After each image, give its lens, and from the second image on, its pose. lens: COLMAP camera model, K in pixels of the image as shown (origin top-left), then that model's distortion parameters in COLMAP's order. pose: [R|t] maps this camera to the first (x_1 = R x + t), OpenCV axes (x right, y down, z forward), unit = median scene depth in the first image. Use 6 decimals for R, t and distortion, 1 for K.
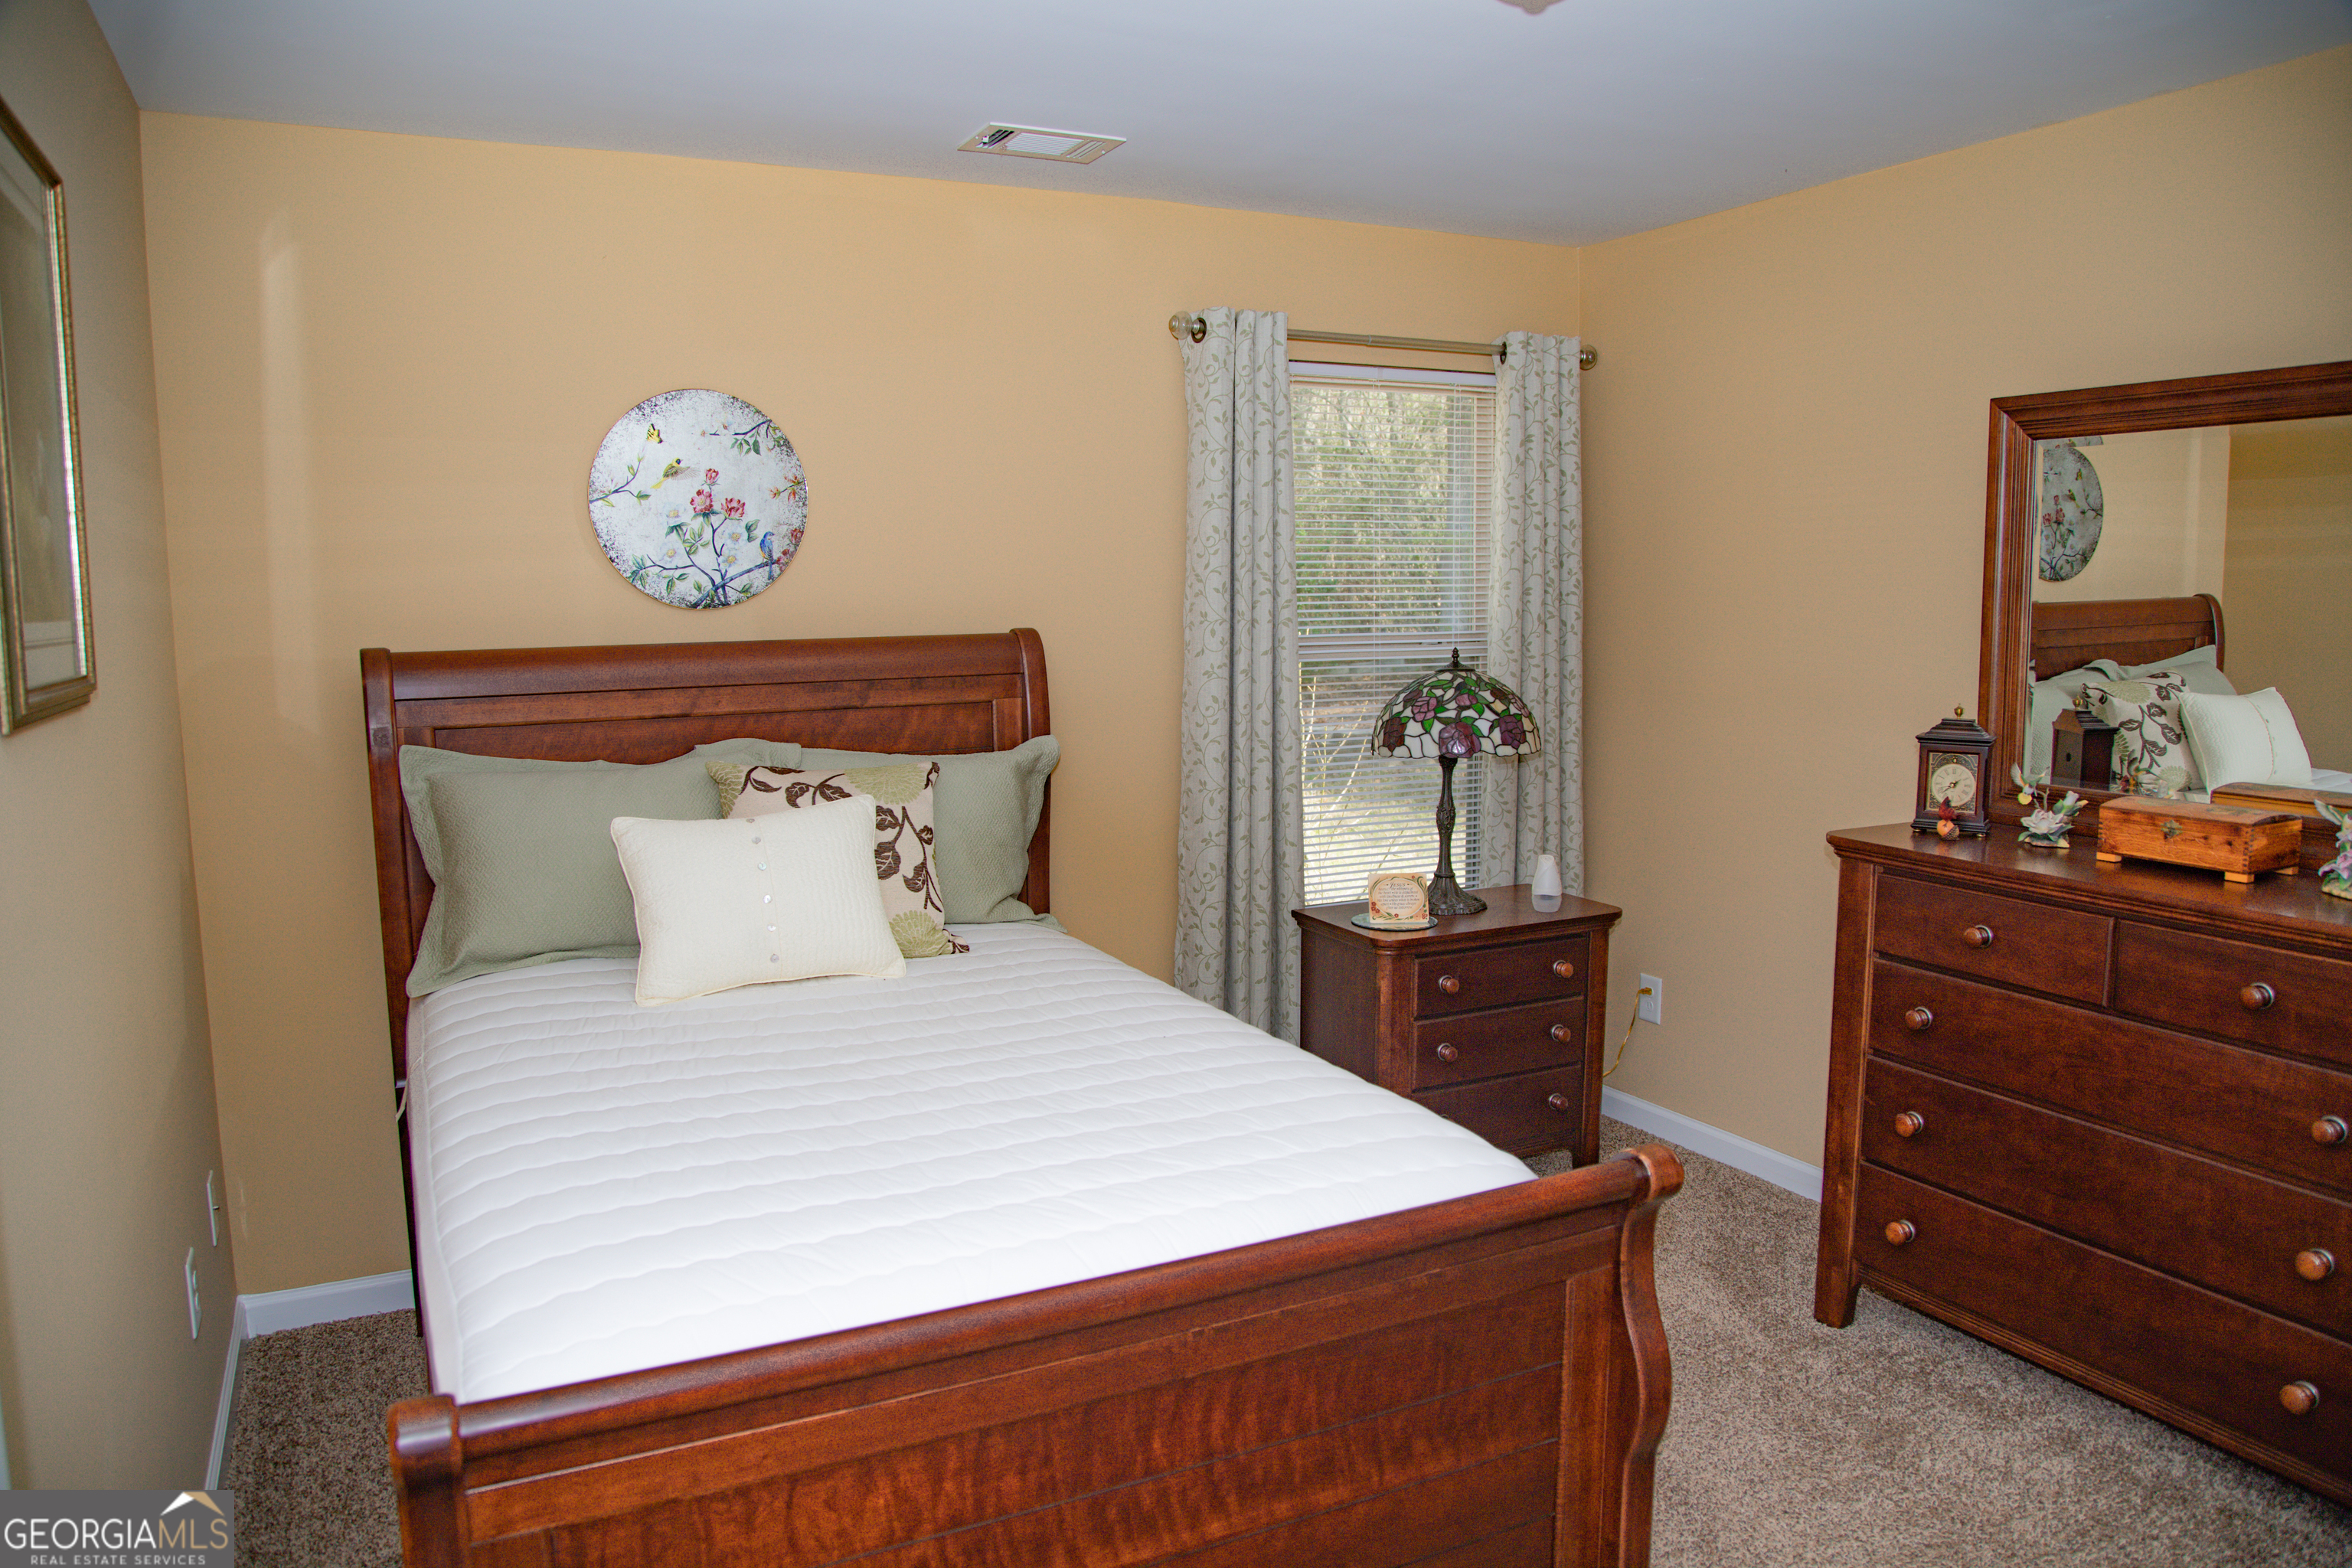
lens RADIAL K [[1628.2, 0, 1167.3], [0, 1628.2, 788.7], [0, 0, 1]] dist [-0.088836, 0.021506]
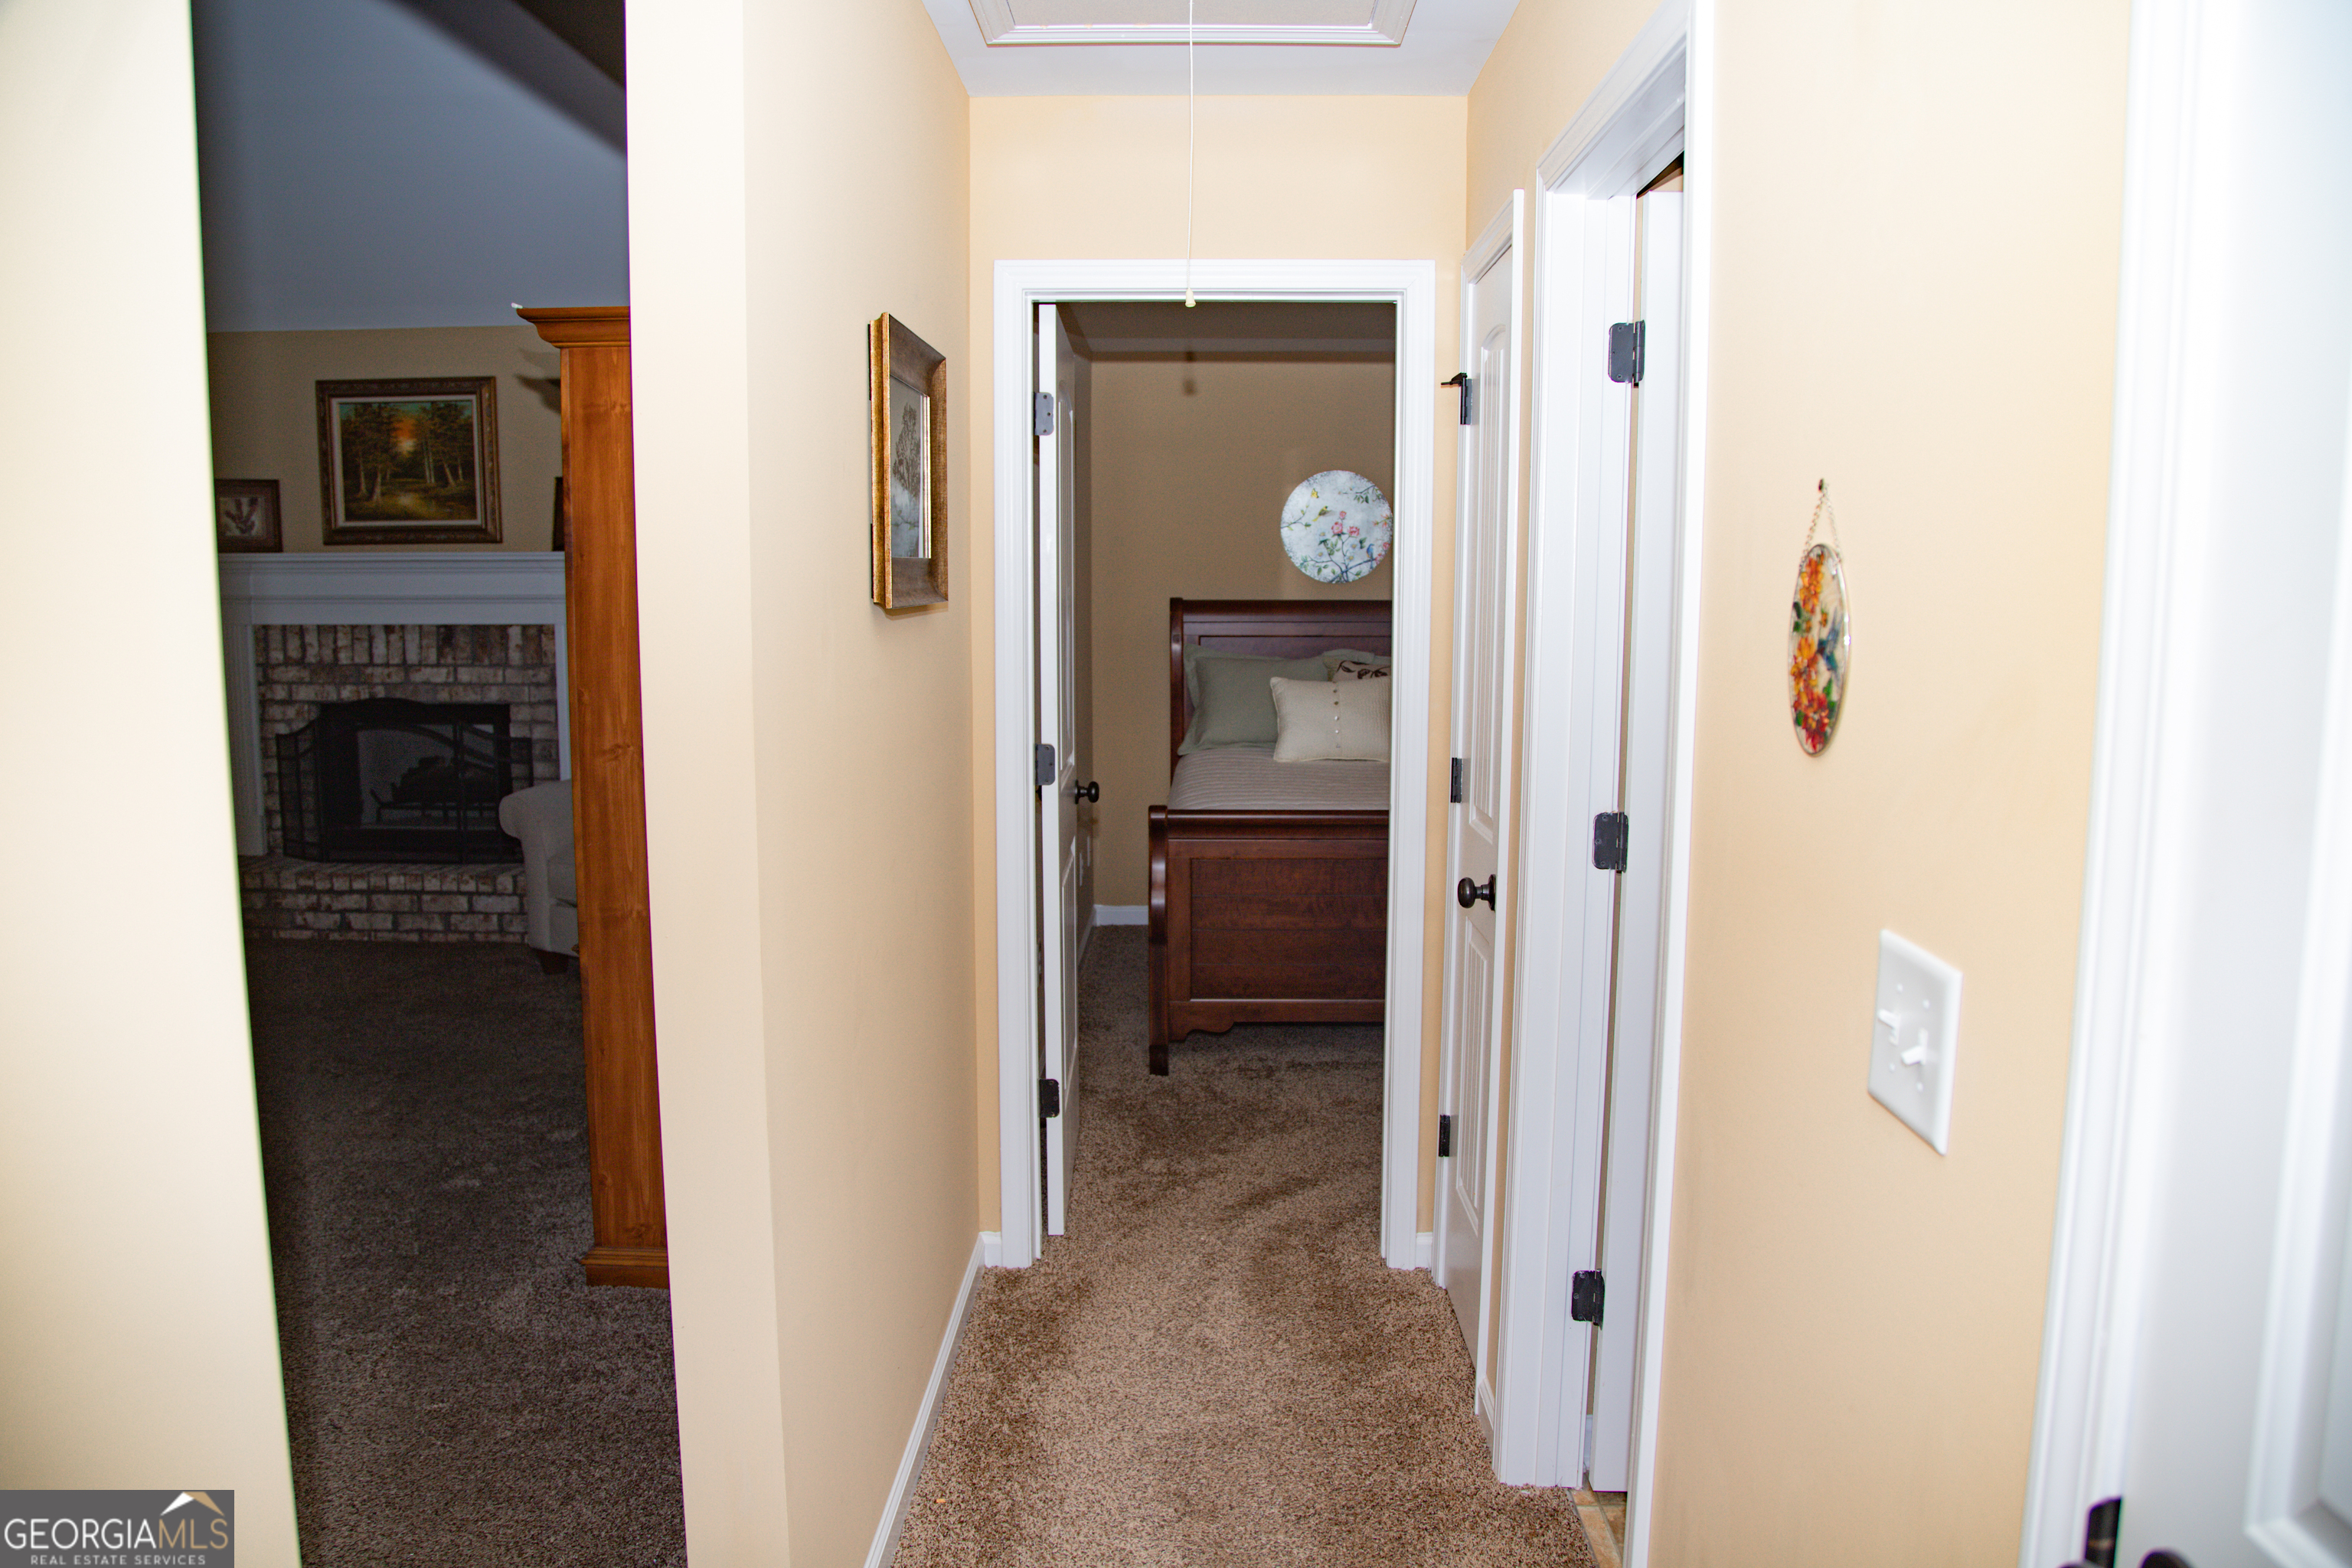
lens RADIAL K [[1628.2, 0, 1179.5], [0, 1628.2, 786.7], [0, 0, 1]] dist [-0.088836, 0.021506]
pose [[0.894865, 0.062491, -0.441941, 0.422733], [-0.061814, 0.997960, 0.015948, 0.111933], [0.442036, 0.013047, 0.896902, -0.826169]]
